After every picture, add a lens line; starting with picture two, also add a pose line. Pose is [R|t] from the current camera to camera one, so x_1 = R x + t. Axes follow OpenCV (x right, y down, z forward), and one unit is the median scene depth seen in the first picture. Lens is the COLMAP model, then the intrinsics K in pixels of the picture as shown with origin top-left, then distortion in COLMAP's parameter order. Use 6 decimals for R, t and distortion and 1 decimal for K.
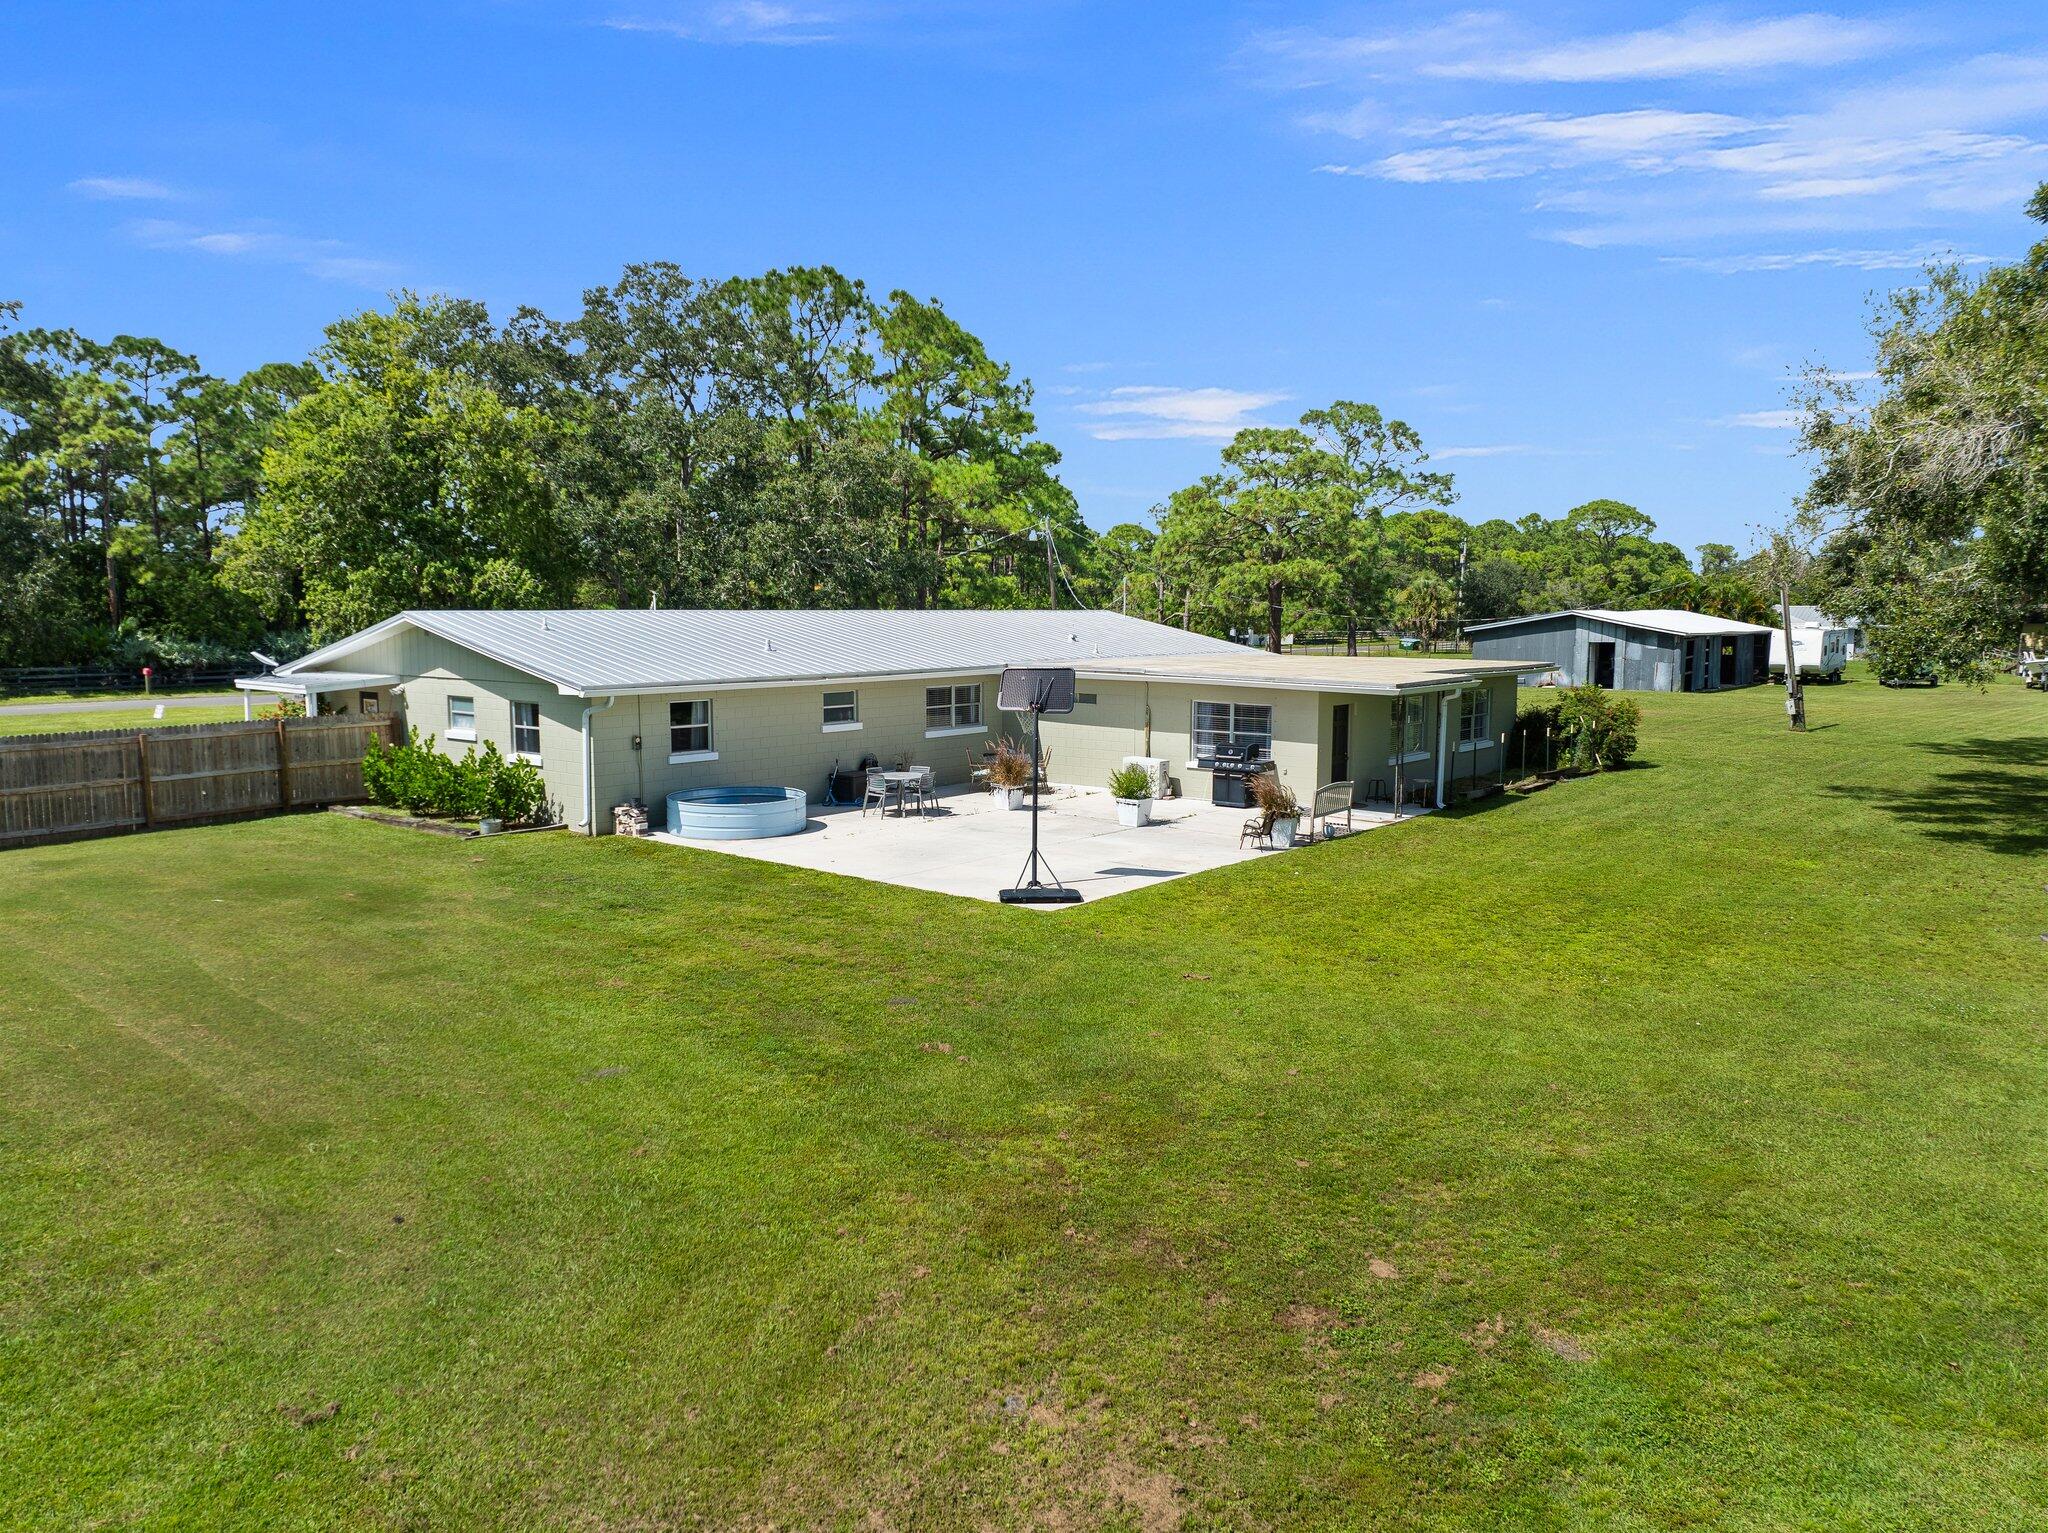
lens RADIAL K [[1441.4, 0, 1024.7], [0, 1441.4, 764.4], [0, 0, 1]] dist [-0.052134, 0.017040]
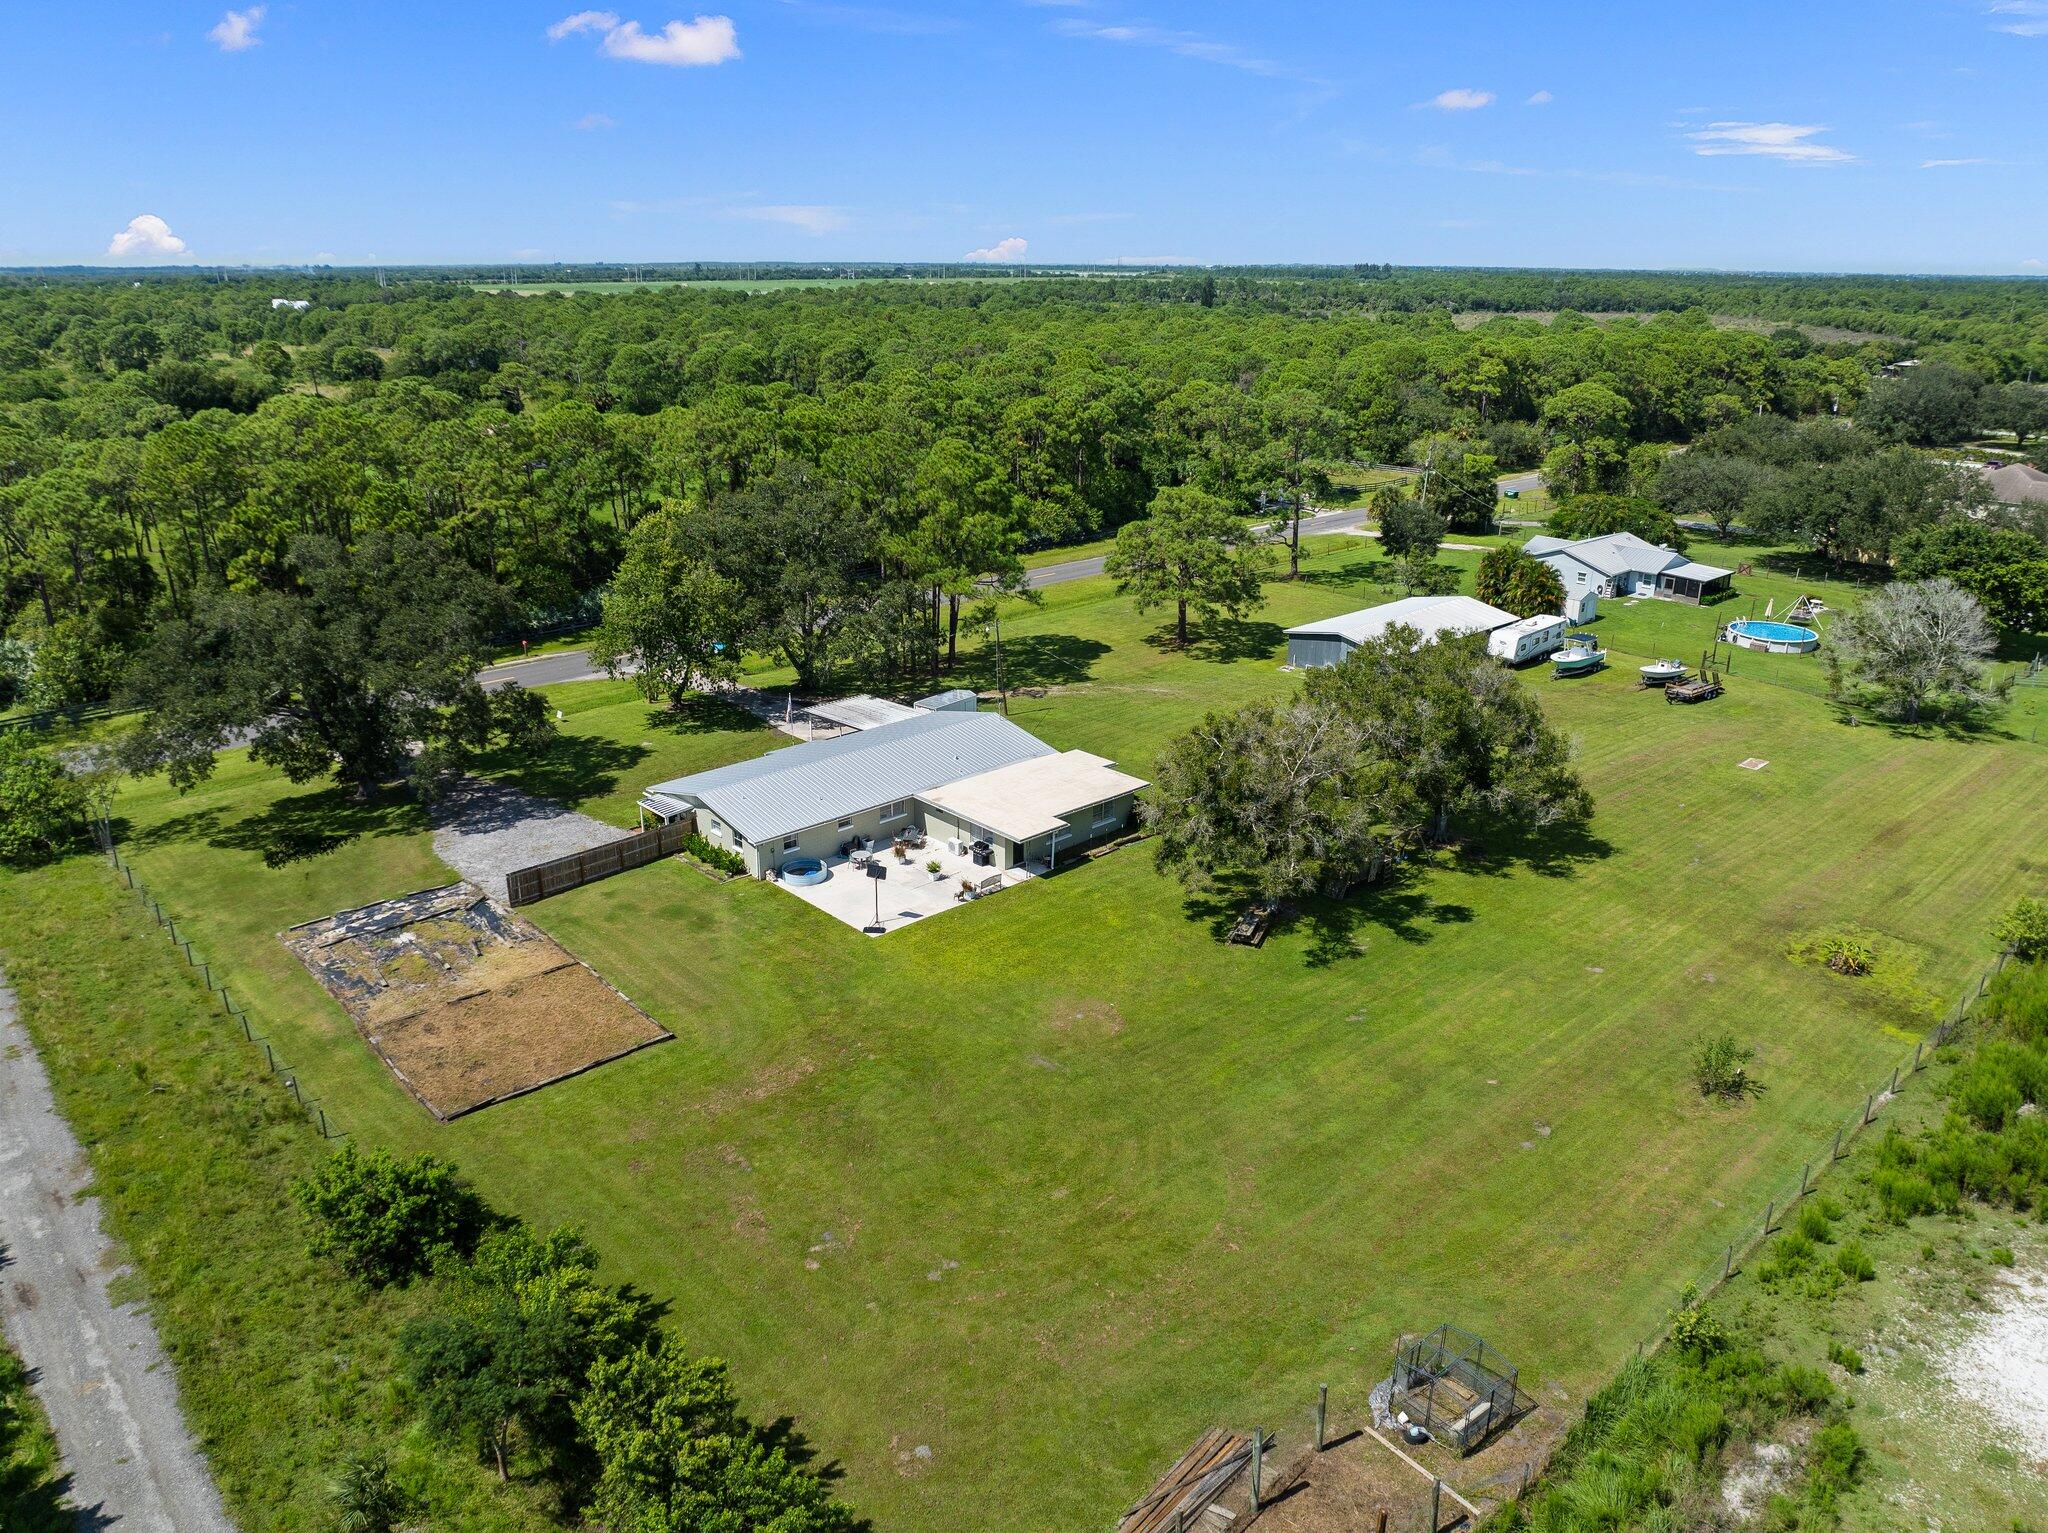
lens RADIAL K [[1437.4, 0, 1024.6], [0, 1437.4, 773.6], [0, 0, 1]] dist [-0.045149, 0.018138]
pose [[0.991146, 0.046983, -0.124190, 0.614020], [-0.016453, 0.971555, 0.236240, -0.867160], [0.131756, -0.232105, 0.963726, -1.783342]]
